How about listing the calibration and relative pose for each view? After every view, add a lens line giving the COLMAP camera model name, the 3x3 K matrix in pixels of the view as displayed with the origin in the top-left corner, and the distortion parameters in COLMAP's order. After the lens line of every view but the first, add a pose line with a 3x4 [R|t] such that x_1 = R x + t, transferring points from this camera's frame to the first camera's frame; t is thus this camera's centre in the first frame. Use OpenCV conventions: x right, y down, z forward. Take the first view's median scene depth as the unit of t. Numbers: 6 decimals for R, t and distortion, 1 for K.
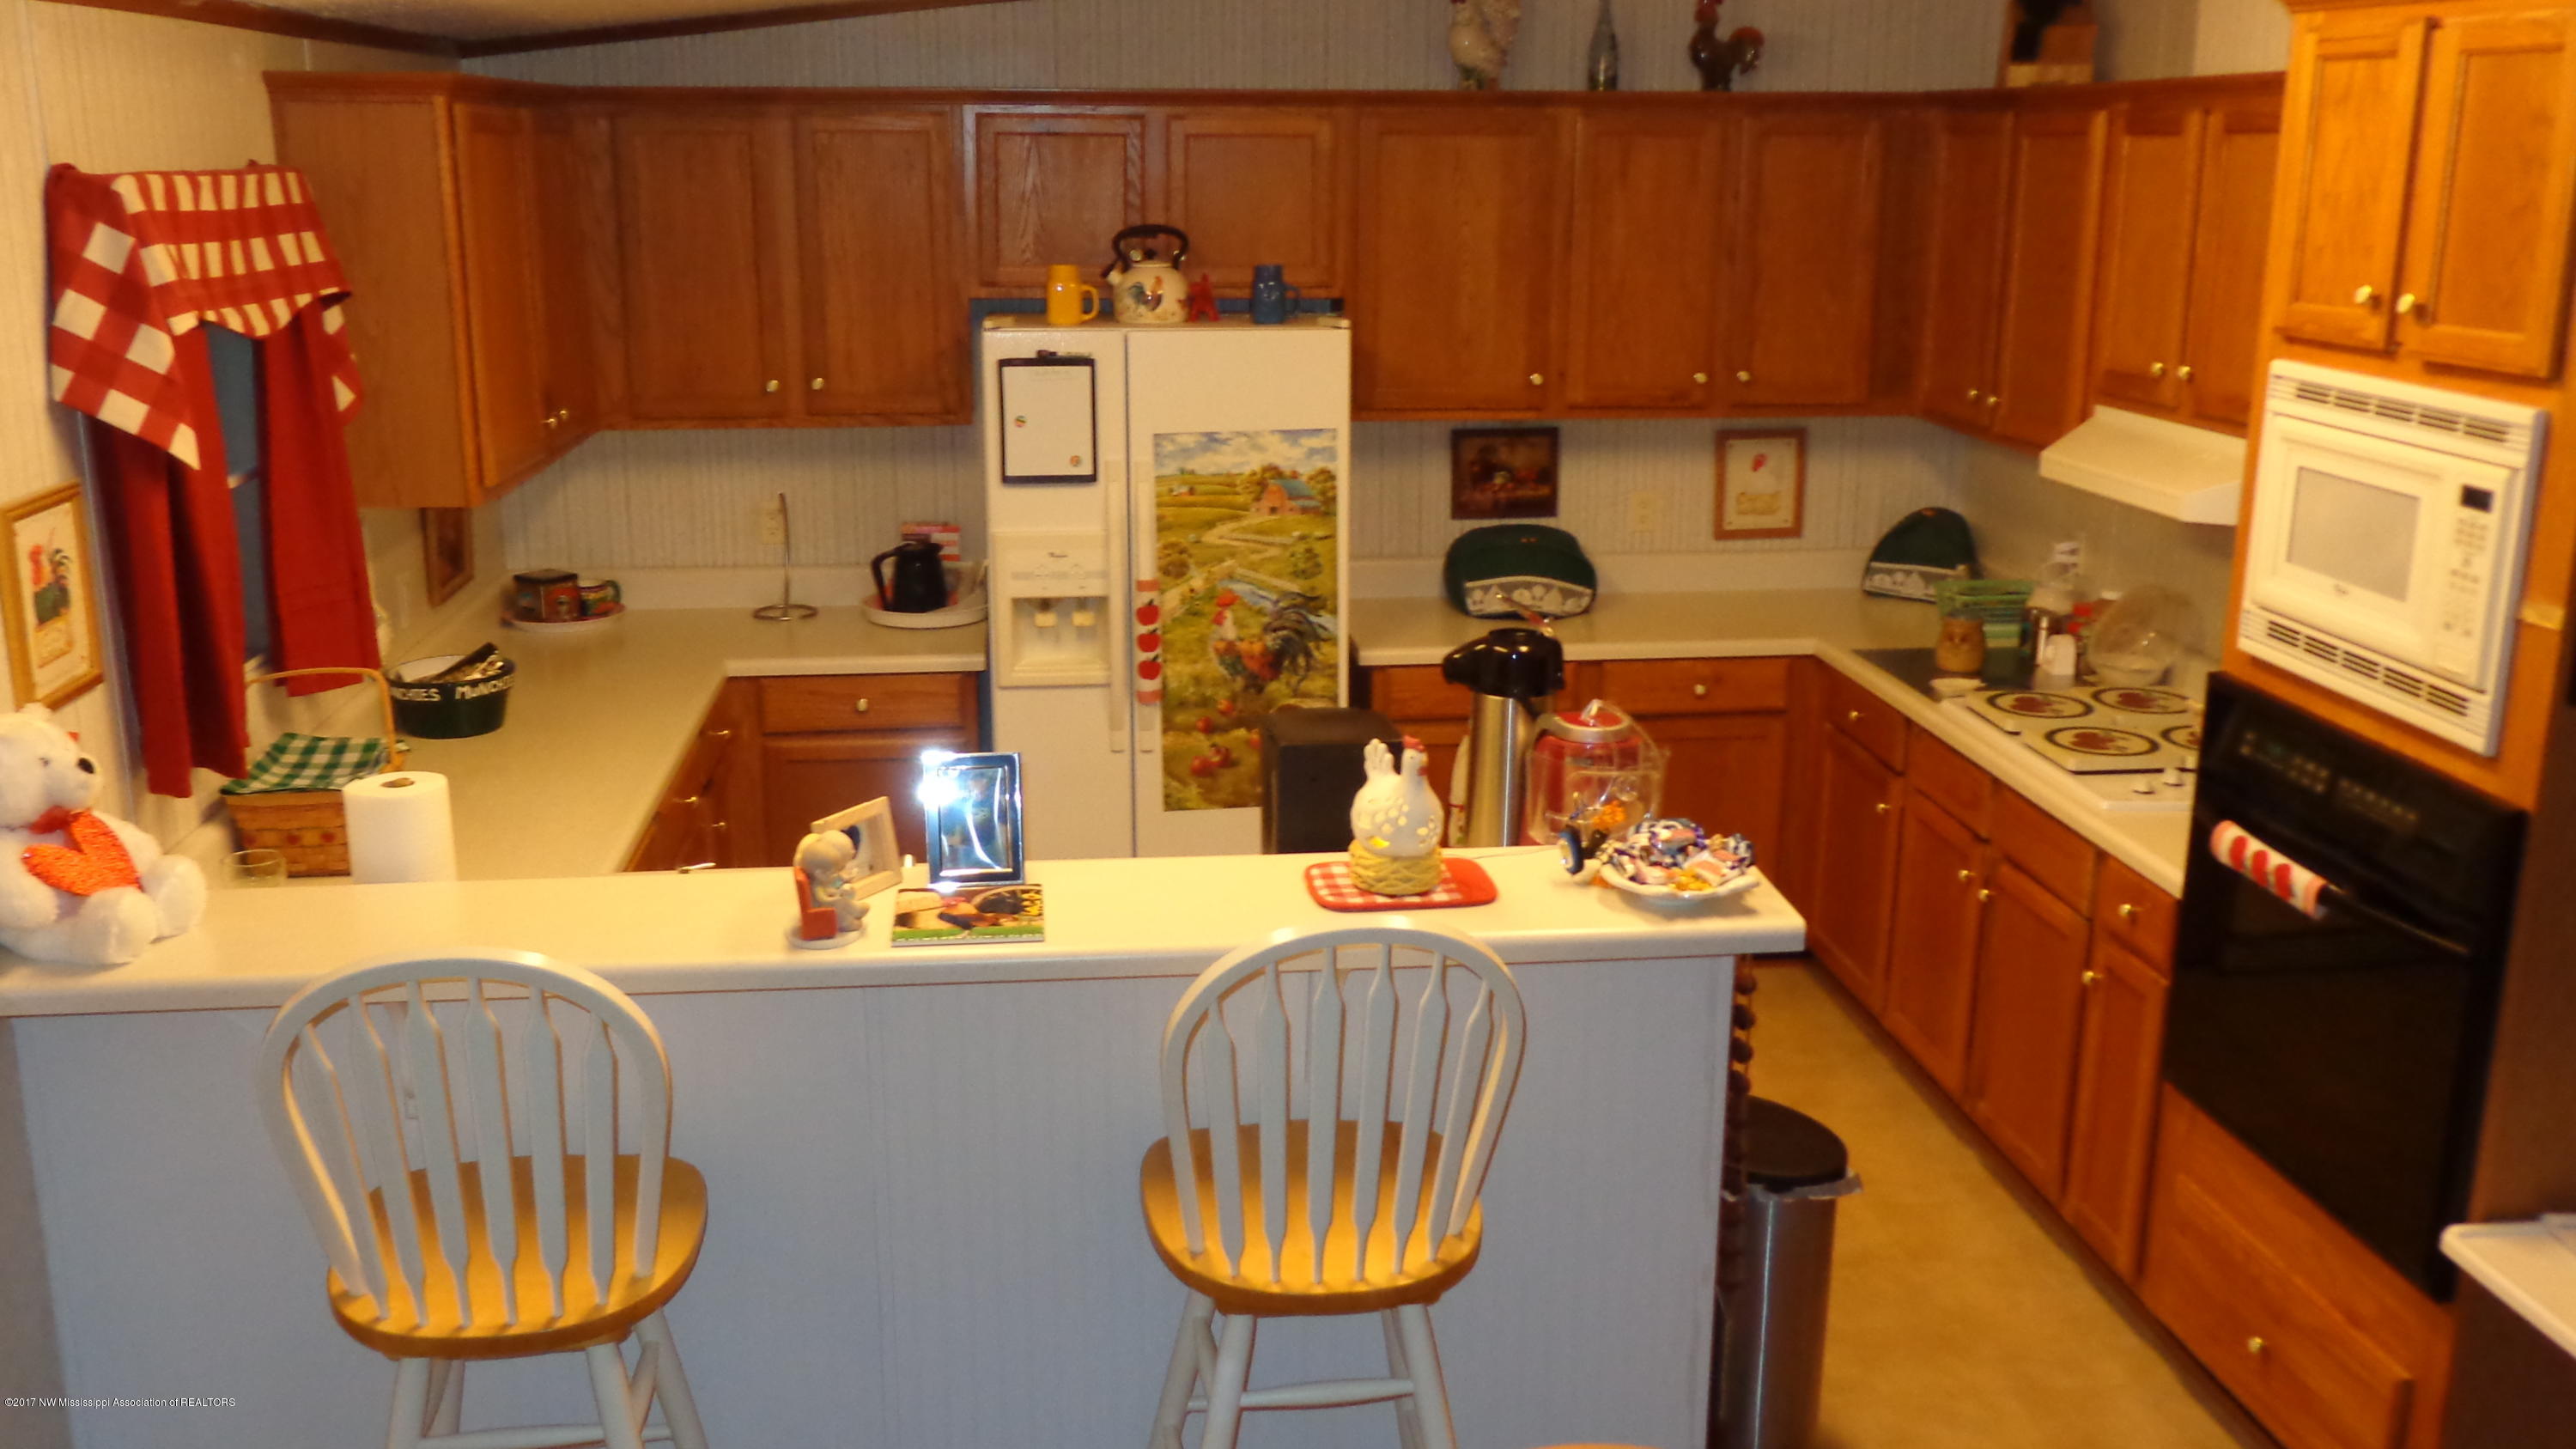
lens RADIAL K [[2184.8, 0, 1288.0], [0, 2184.8, 724.5], [0, 0, 1]] dist [-0.008557, 0.008374]
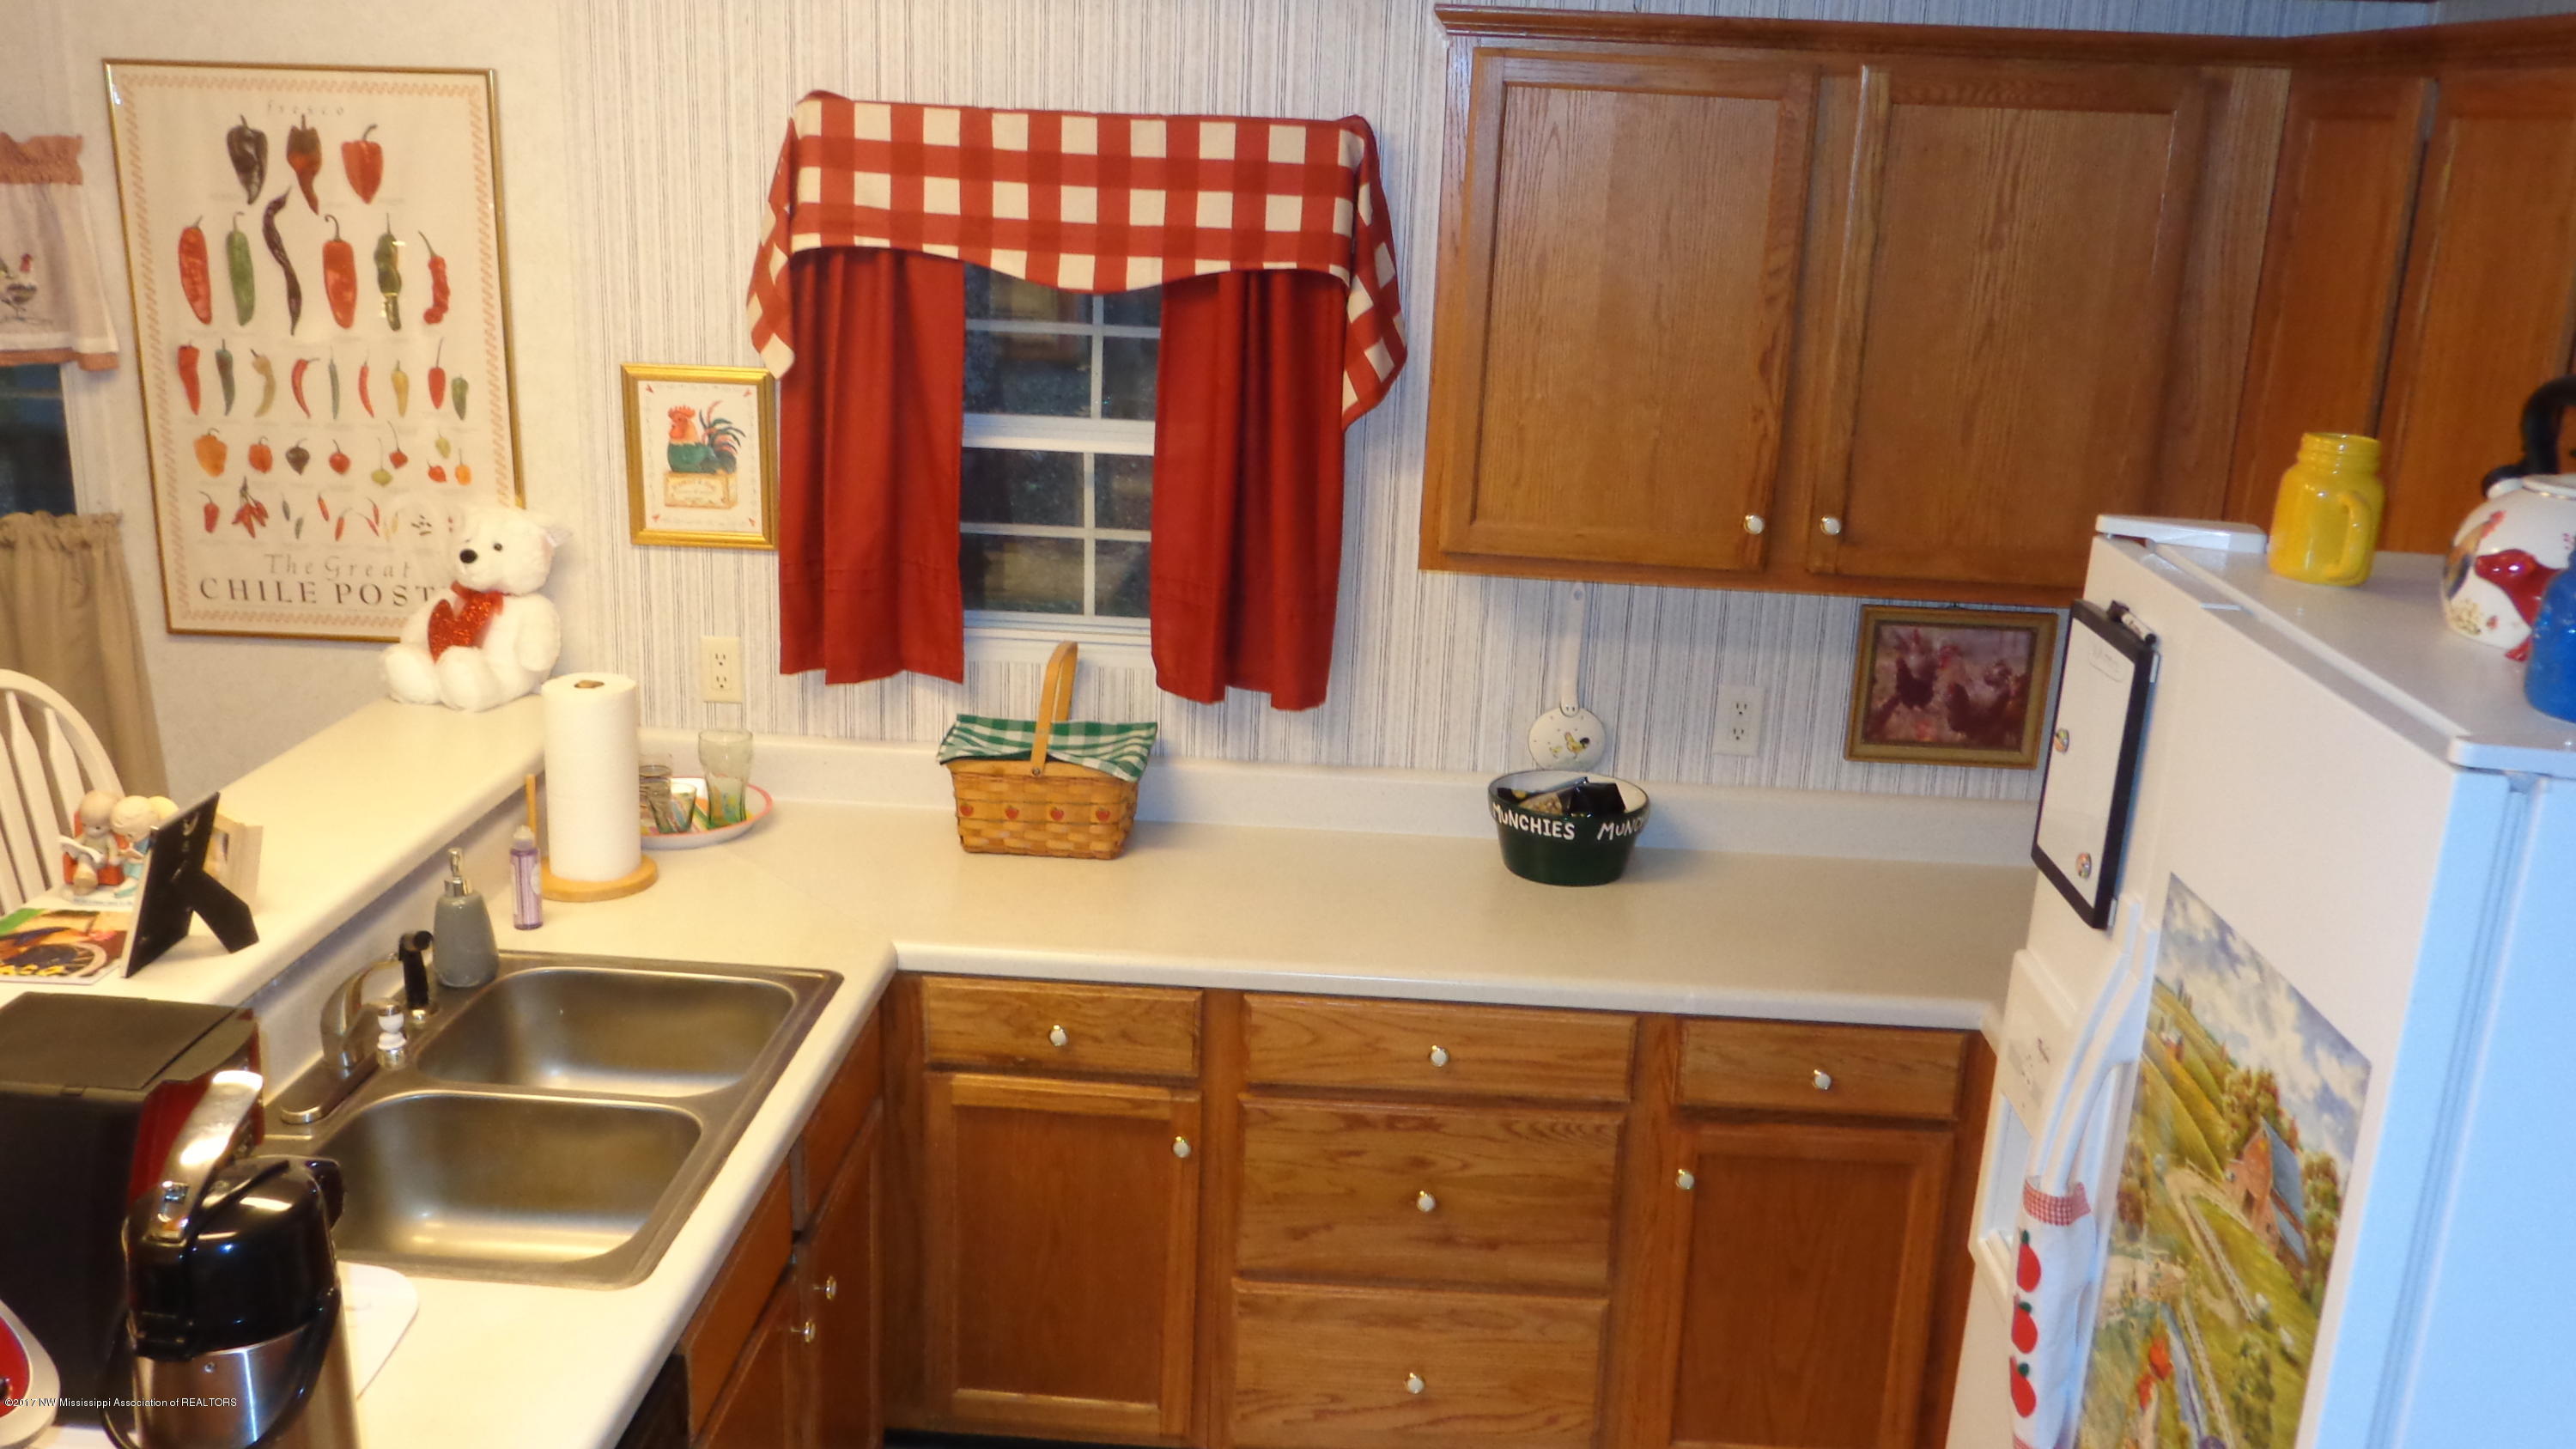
lens RADIAL K [[2184.8, 0, 1288.0], [0, 2184.8, 724.5], [0, 0, 1]] dist [-0.008557, 0.008374]
pose [[-0.163341, 0.265264, -0.950239, 0.429475], [-0.292789, 0.906748, 0.303452, -0.298585], [0.942122, 0.327786, -0.070443, 1.128610]]
